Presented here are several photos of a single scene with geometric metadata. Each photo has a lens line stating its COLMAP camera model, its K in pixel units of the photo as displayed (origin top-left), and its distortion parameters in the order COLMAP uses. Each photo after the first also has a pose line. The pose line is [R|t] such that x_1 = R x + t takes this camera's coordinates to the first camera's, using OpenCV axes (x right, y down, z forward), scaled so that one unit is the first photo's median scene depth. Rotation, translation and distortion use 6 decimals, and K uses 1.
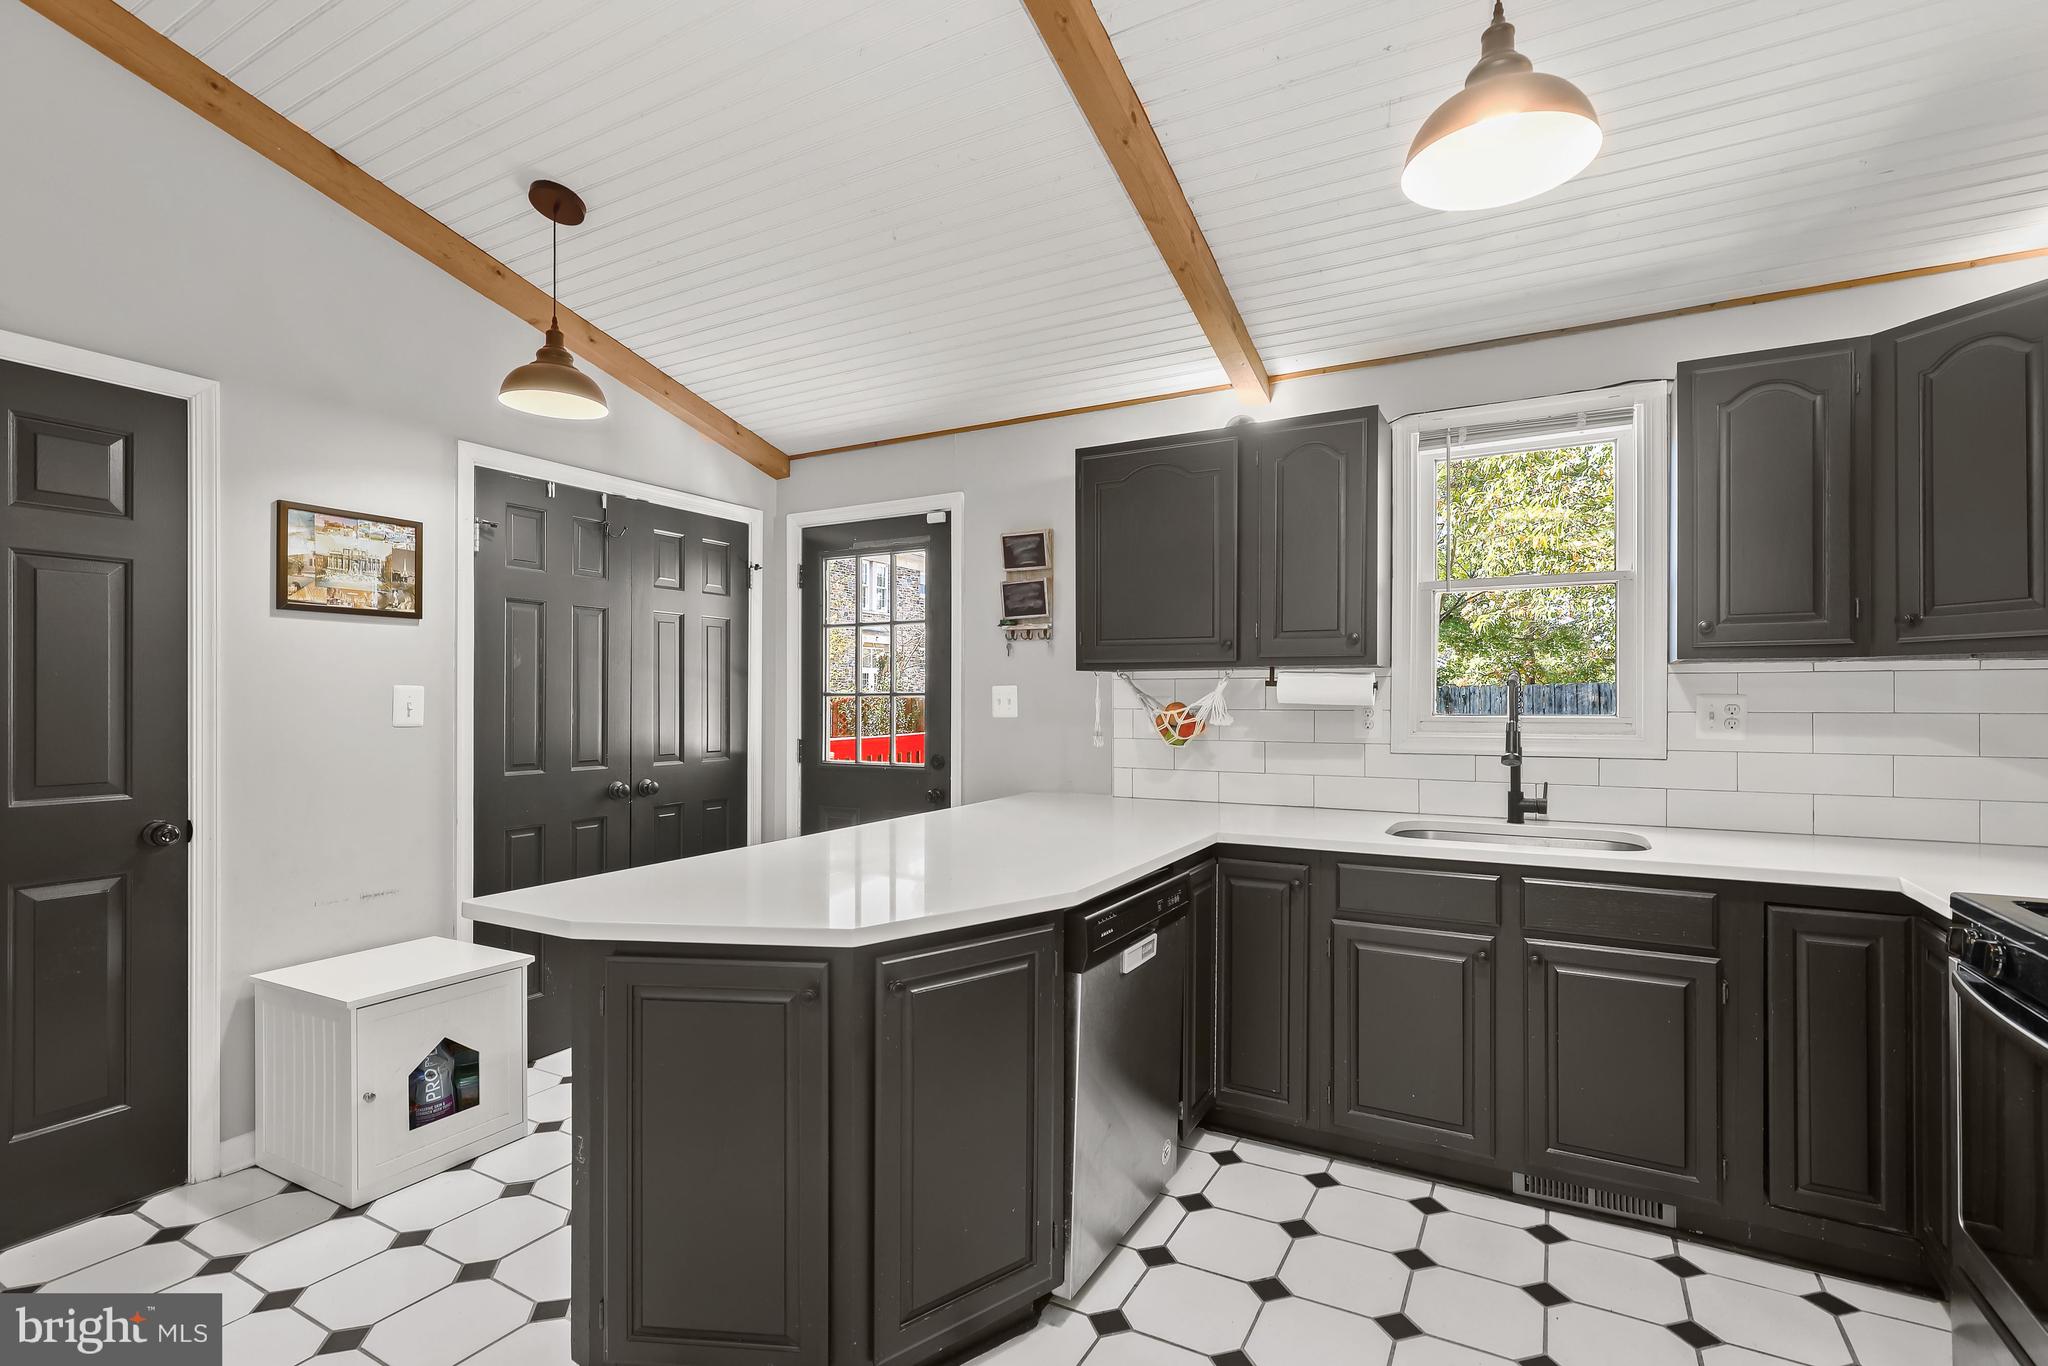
lens RADIAL K [[941.3, 0, 1035.7], [0, 941.3, 698.2], [0, 0, 1]] dist [0.002638, 0.000912]
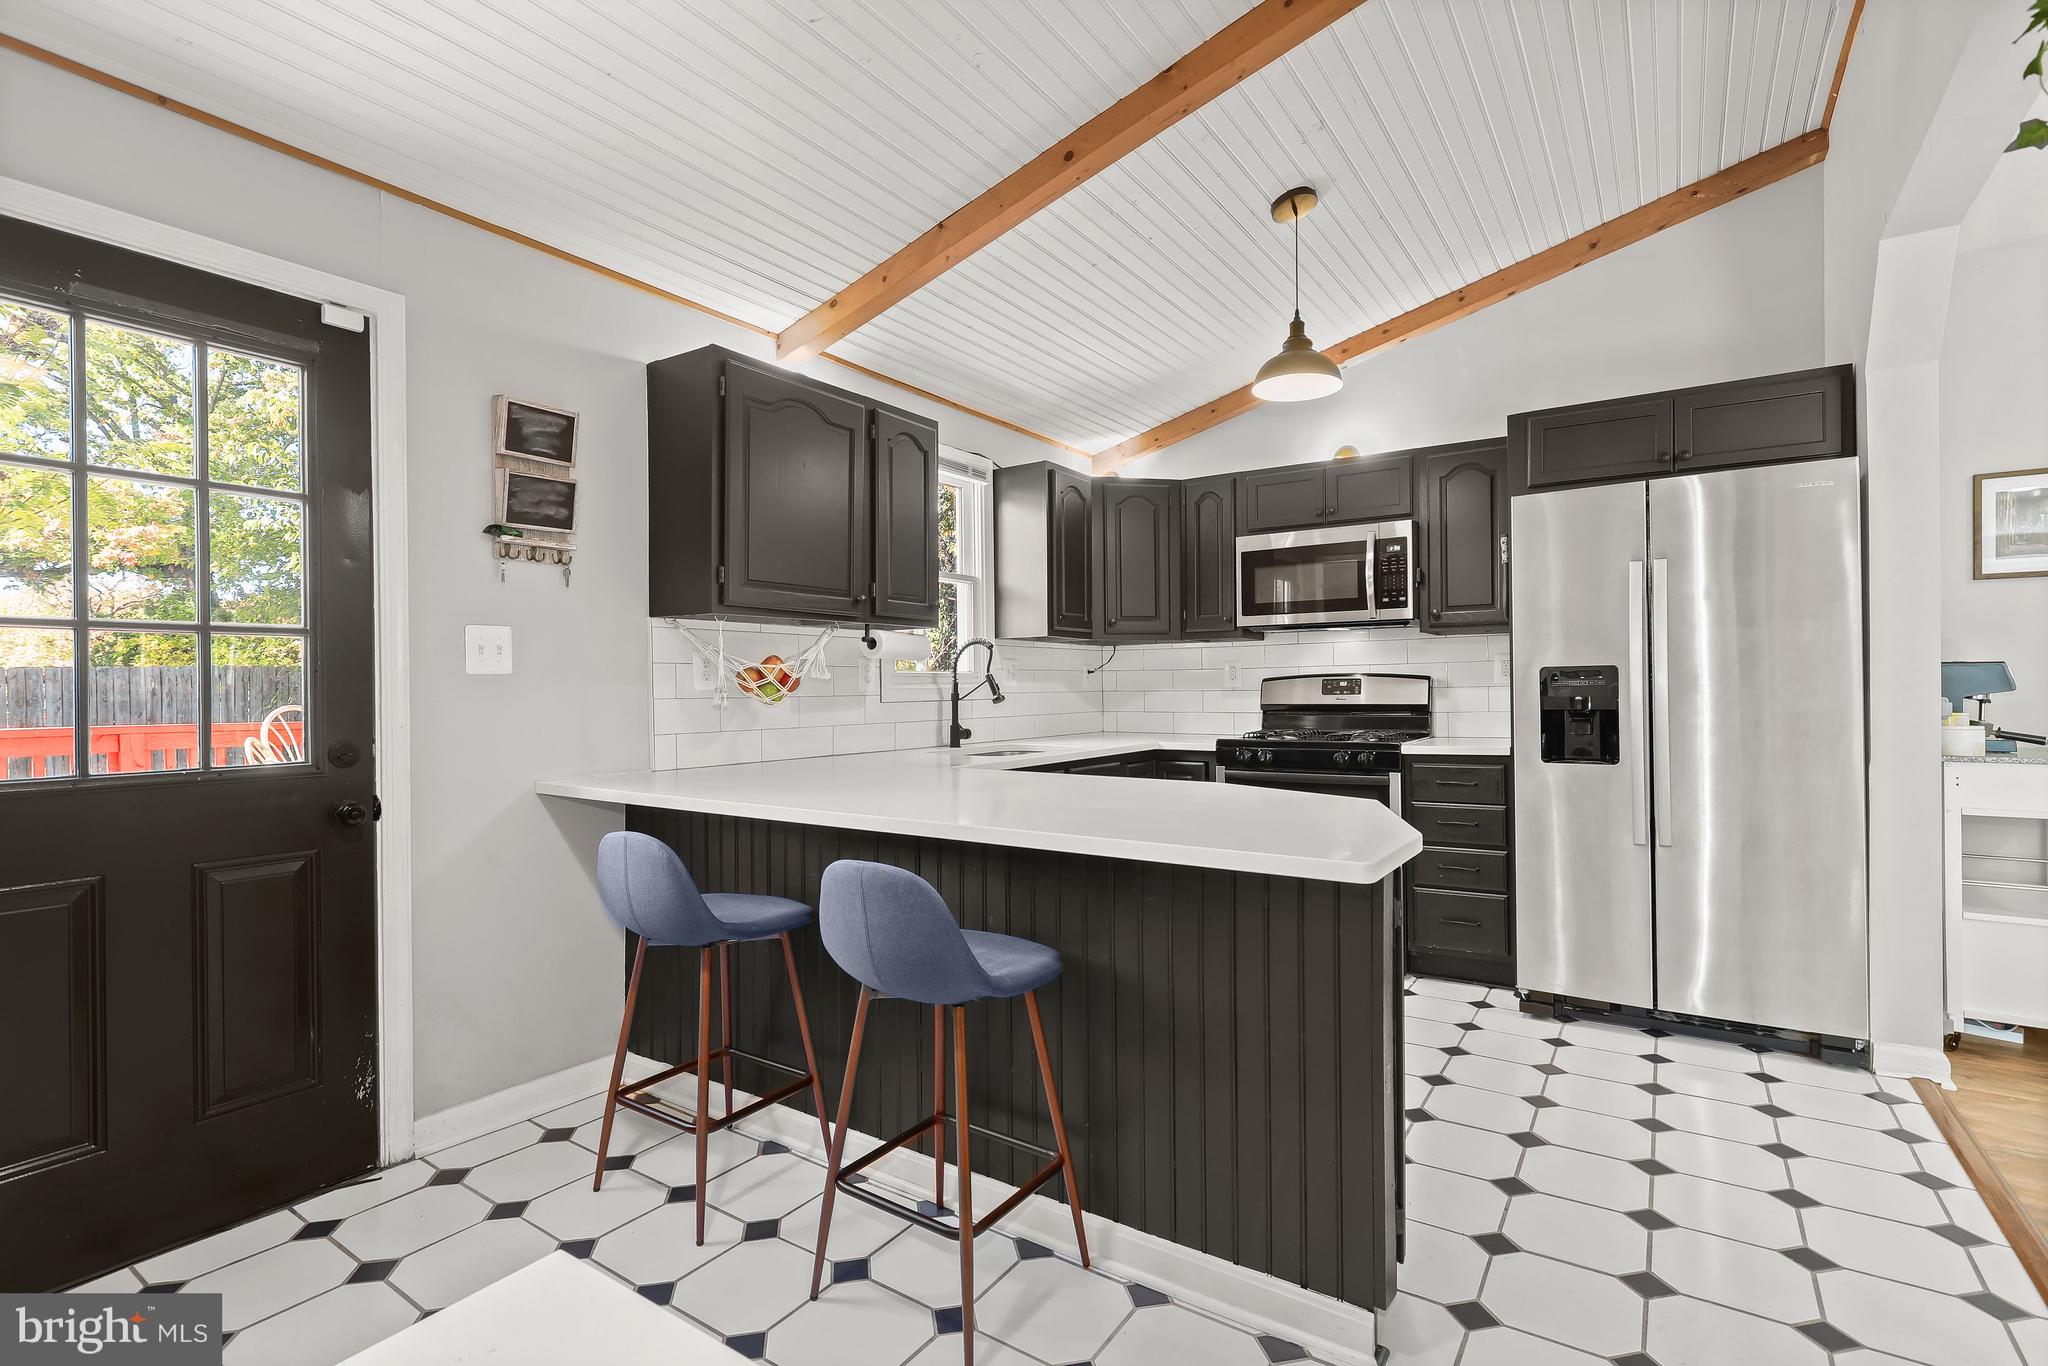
lens RADIAL K [[941.3, 0, 1028.7], [0, 941.3, 693.3], [0, 0, 1]] dist [0.002638, 0.000912]
pose [[0.097251, -0.009582, 0.995214, -0.833983], [0.005947, 0.999941, 0.009046, 0.038244], [-0.995242, 0.005039, 0.097302, 0.721205]]
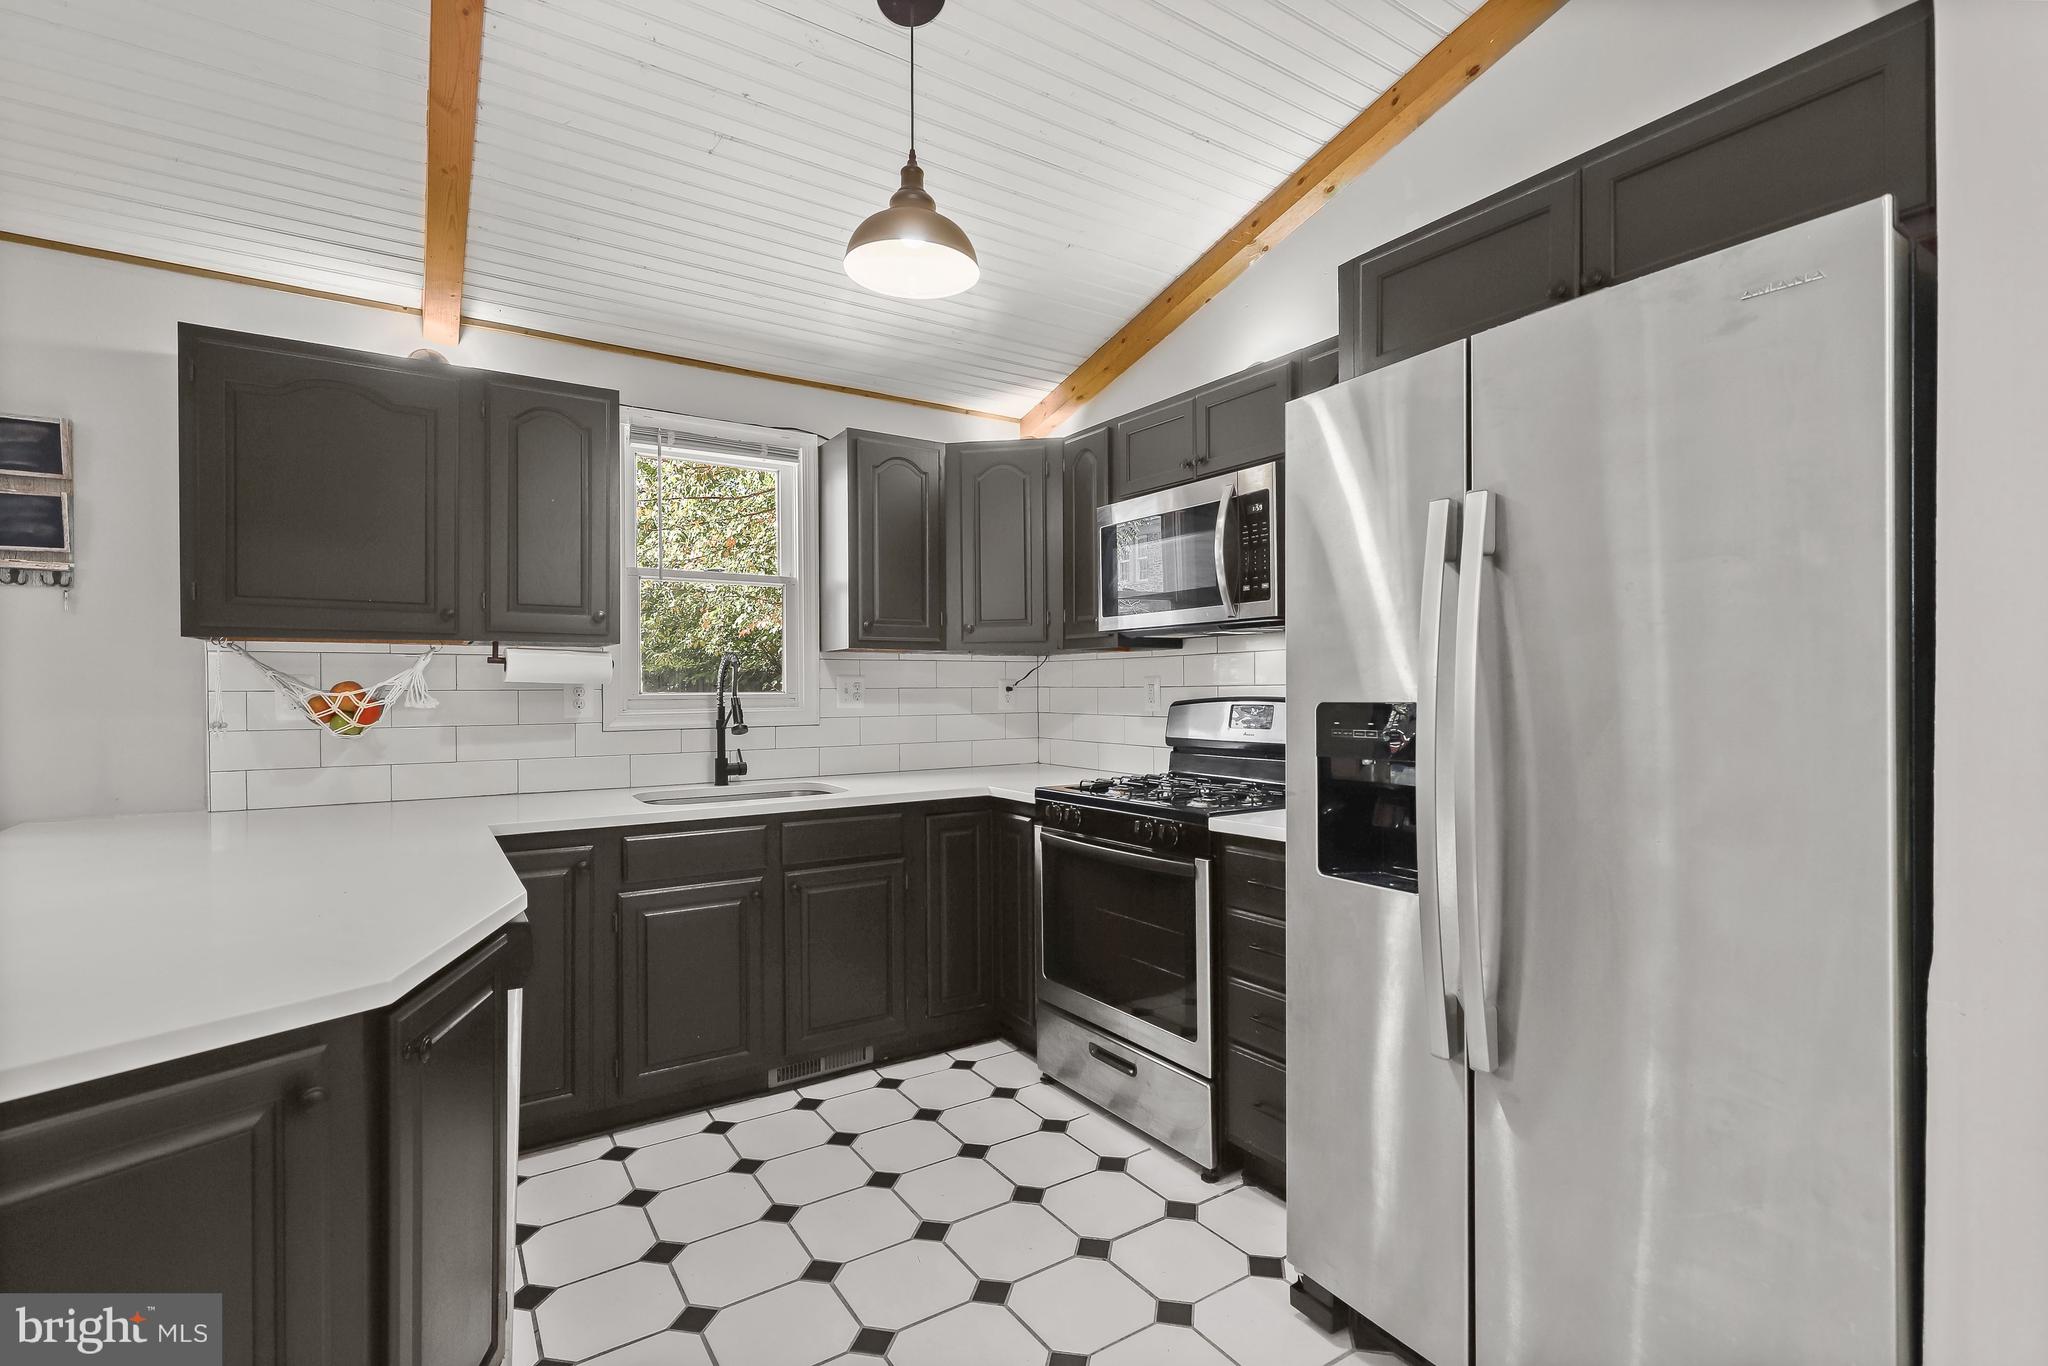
lens RADIAL K [[941.3, 0, 1032.9], [0, 941.3, 691.1], [0, 0, 1]] dist [0.002638, 0.000912]
pose [[0.466082, -0.006704, 0.884716, -0.319356], [0.002980, 0.999978, 0.006007, 0.010247], [-0.884737, -0.000163, 0.466091, 0.117154]]
